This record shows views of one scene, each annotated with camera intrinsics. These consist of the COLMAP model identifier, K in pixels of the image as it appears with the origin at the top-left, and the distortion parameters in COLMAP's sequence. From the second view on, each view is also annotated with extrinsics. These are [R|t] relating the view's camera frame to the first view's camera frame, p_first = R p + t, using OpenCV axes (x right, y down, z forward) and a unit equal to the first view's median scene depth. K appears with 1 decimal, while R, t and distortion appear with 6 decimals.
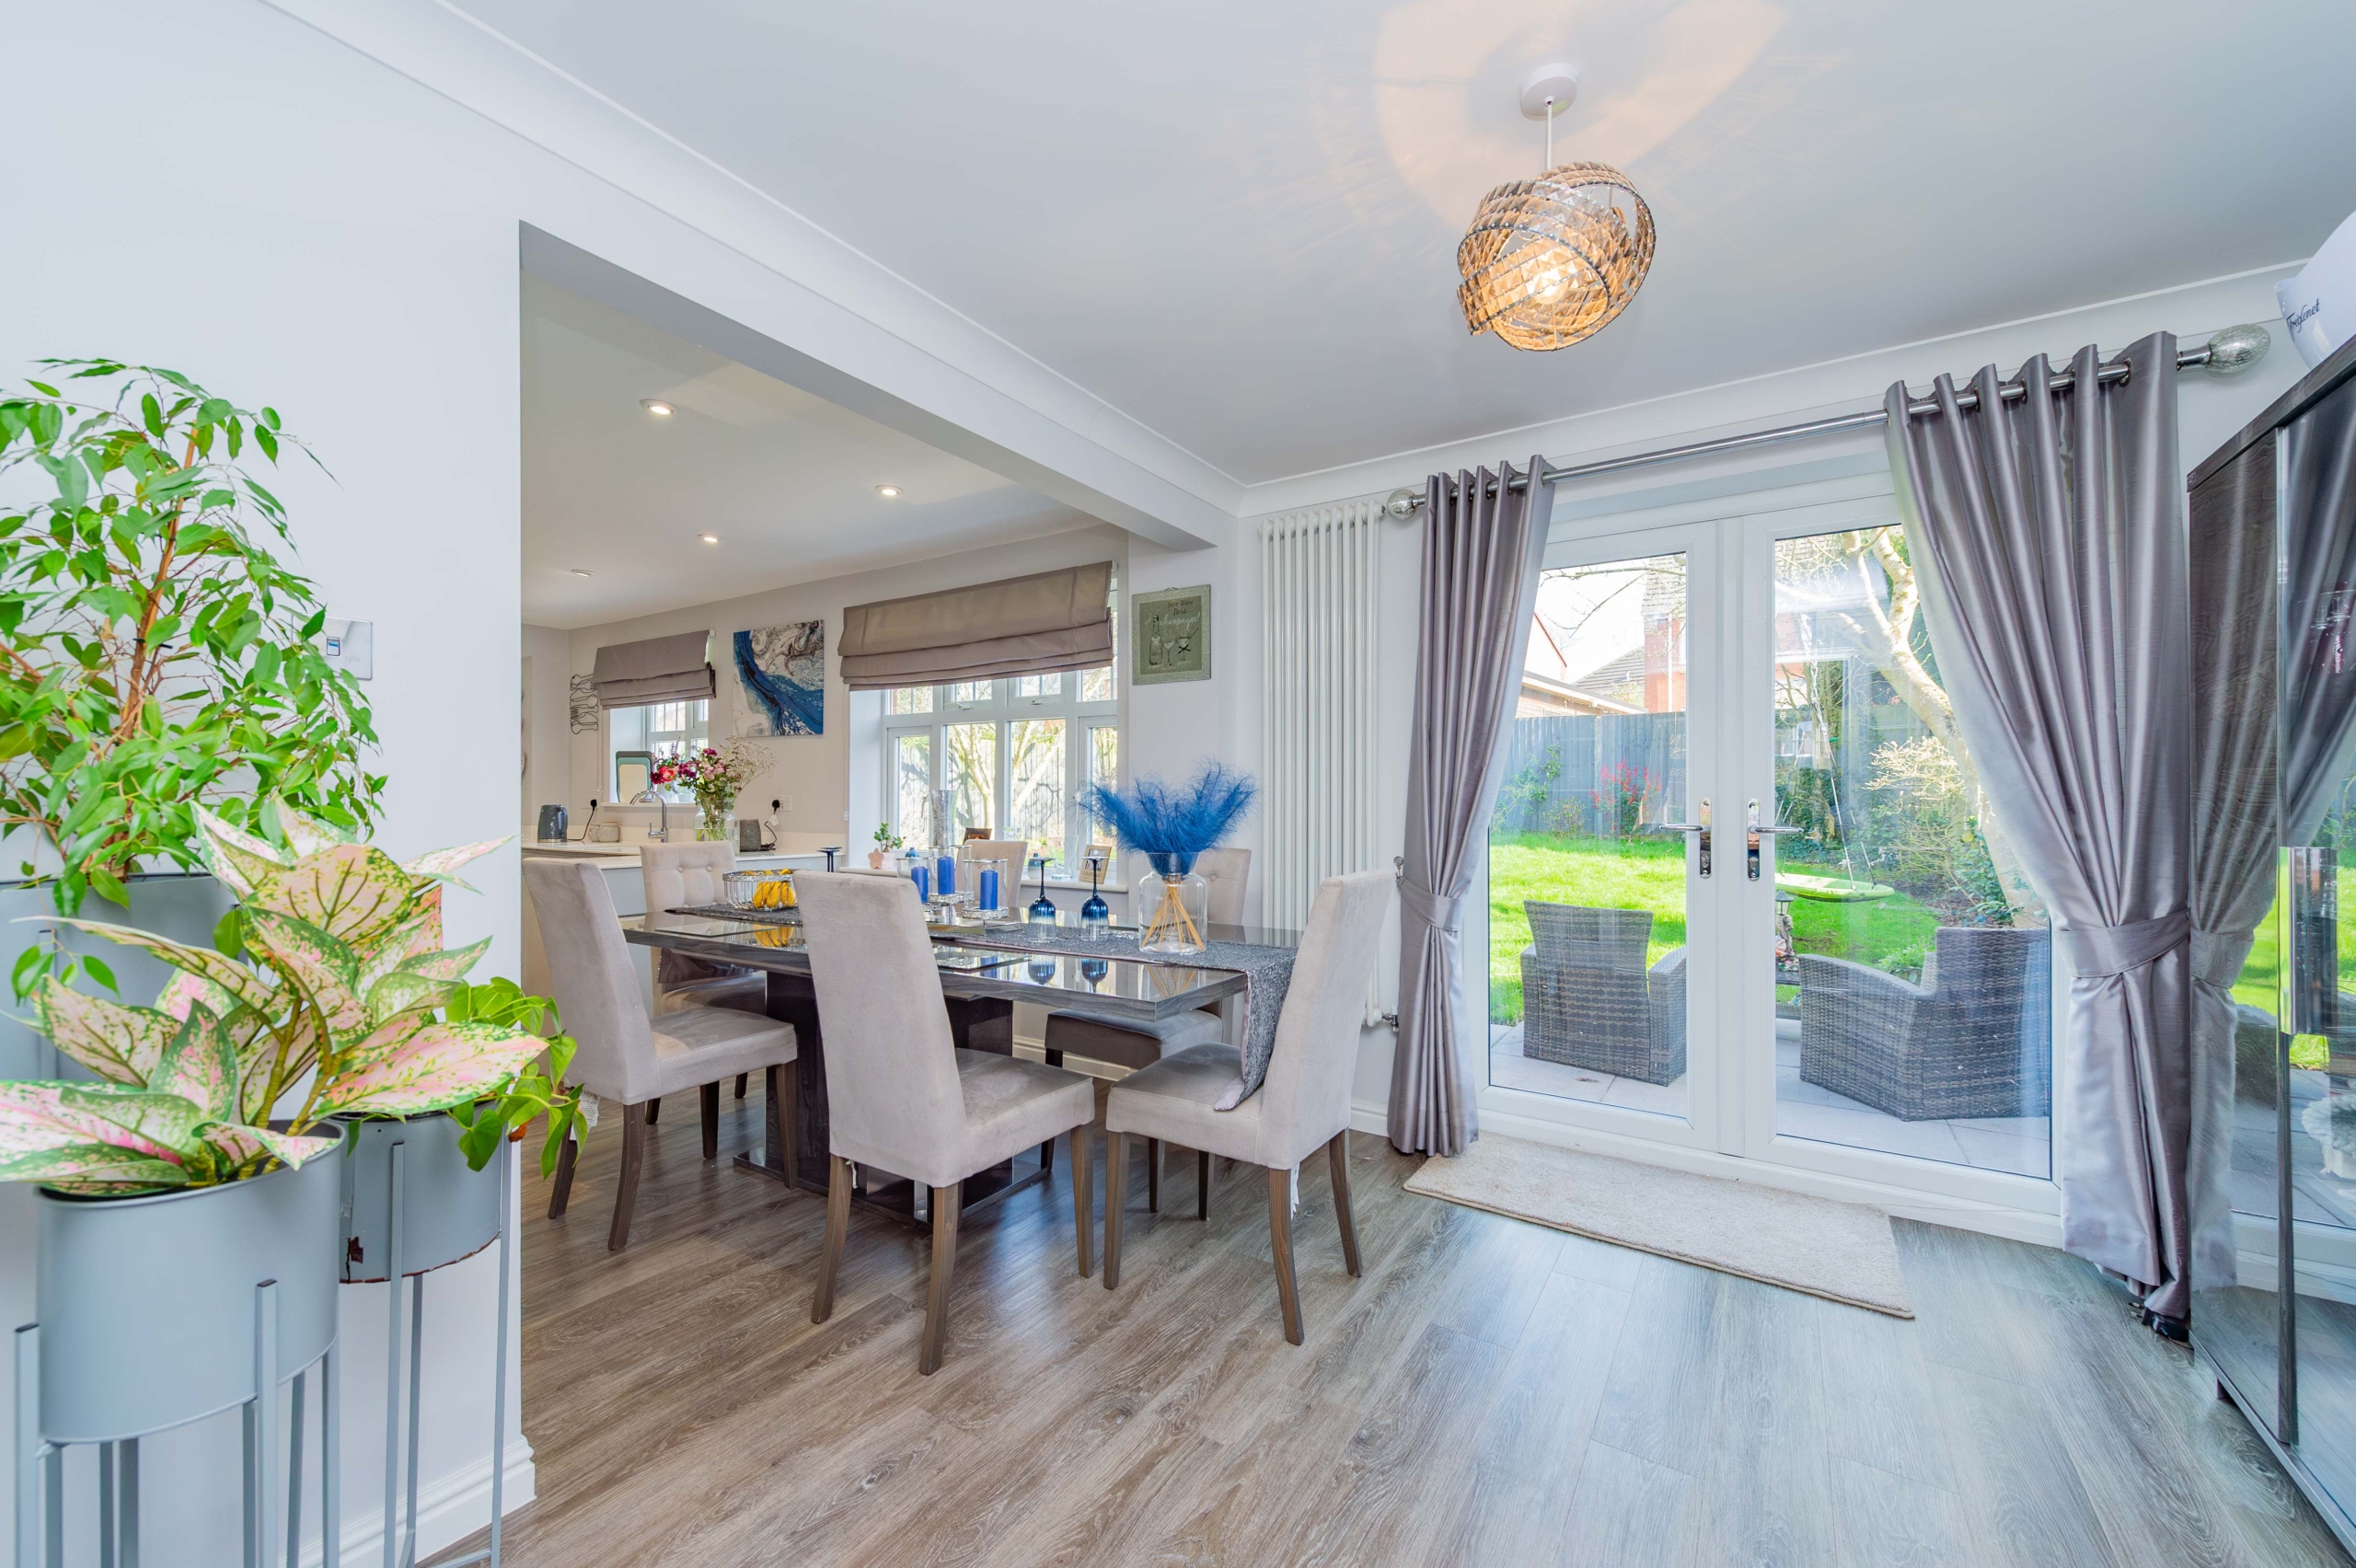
lens RADIAL K [[942.7, 0, 1043.9], [0, 942.7, 801.1], [0, 0, 1]] dist [0.004167, -0.002304]
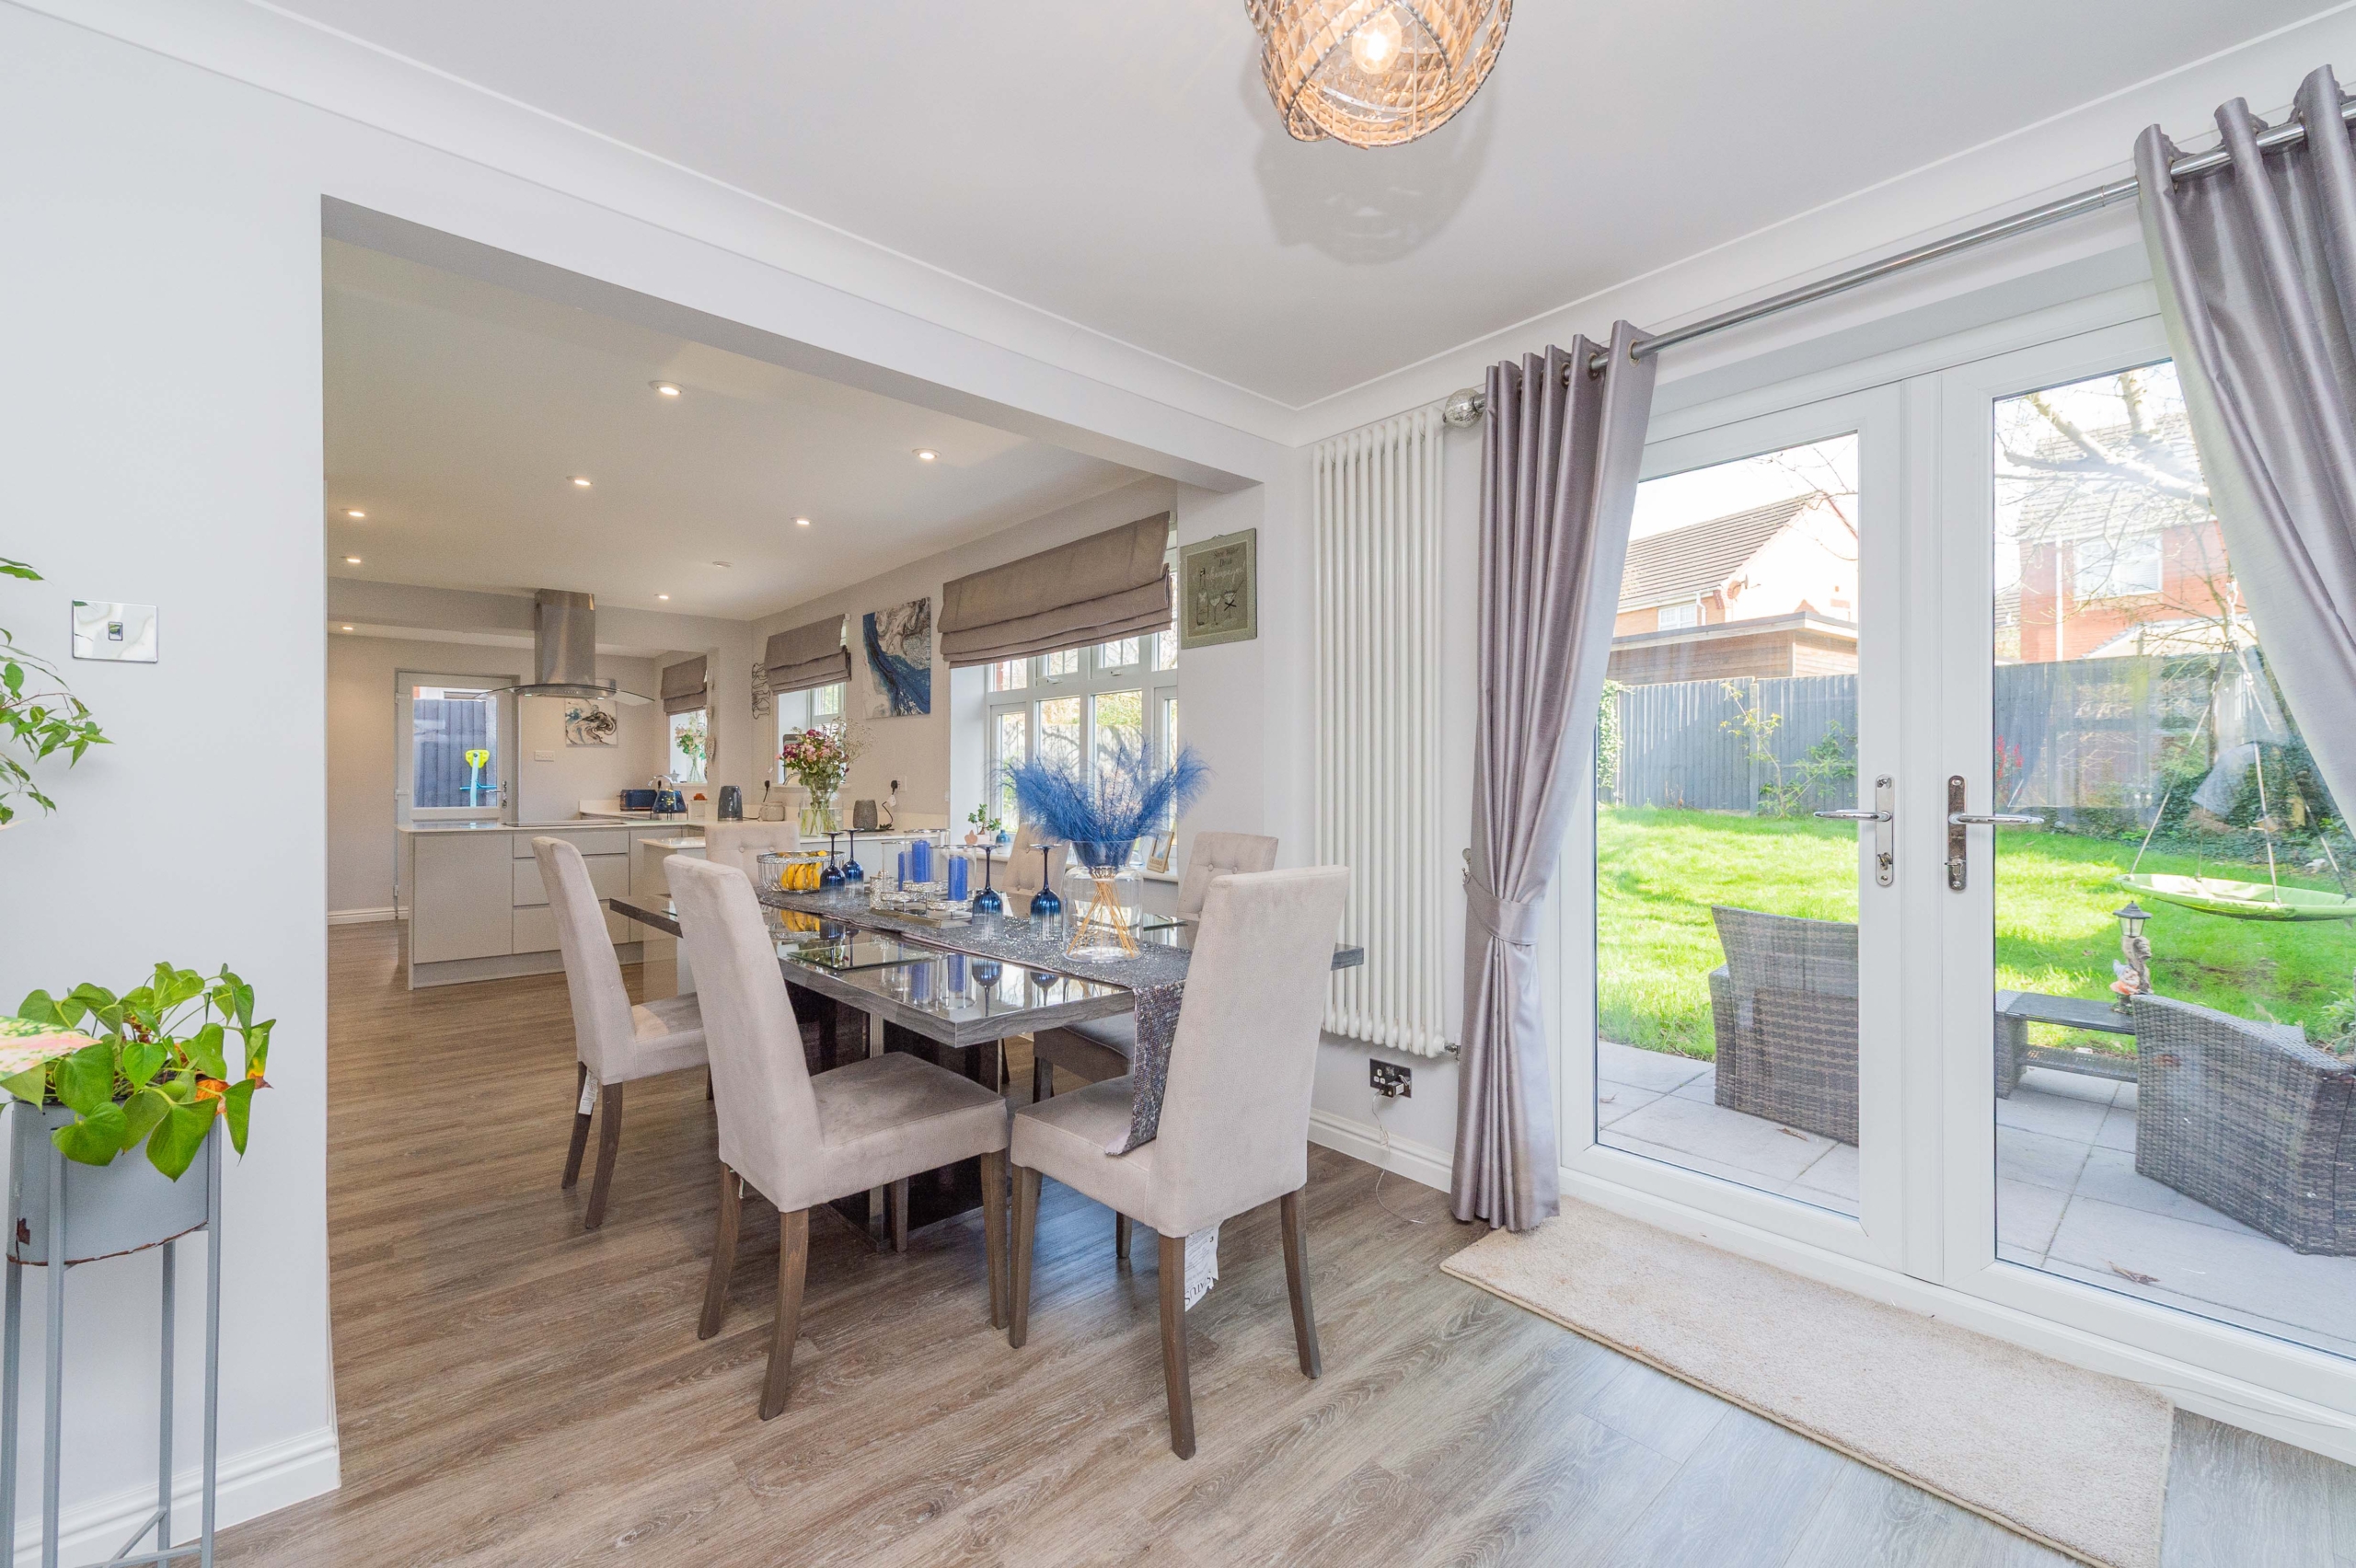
lens RADIAL K [[942.7, 0, 1088.9], [0, 942.7, 784.6], [0, 0, 1]] dist [0.004167, -0.002304]
pose [[0.966399, -0.001933, -0.257039, 0.294718], [0.002933, 0.999990, 0.003506, 0.000394], [0.257030, -0.004142, 0.966395, 0.153522]]
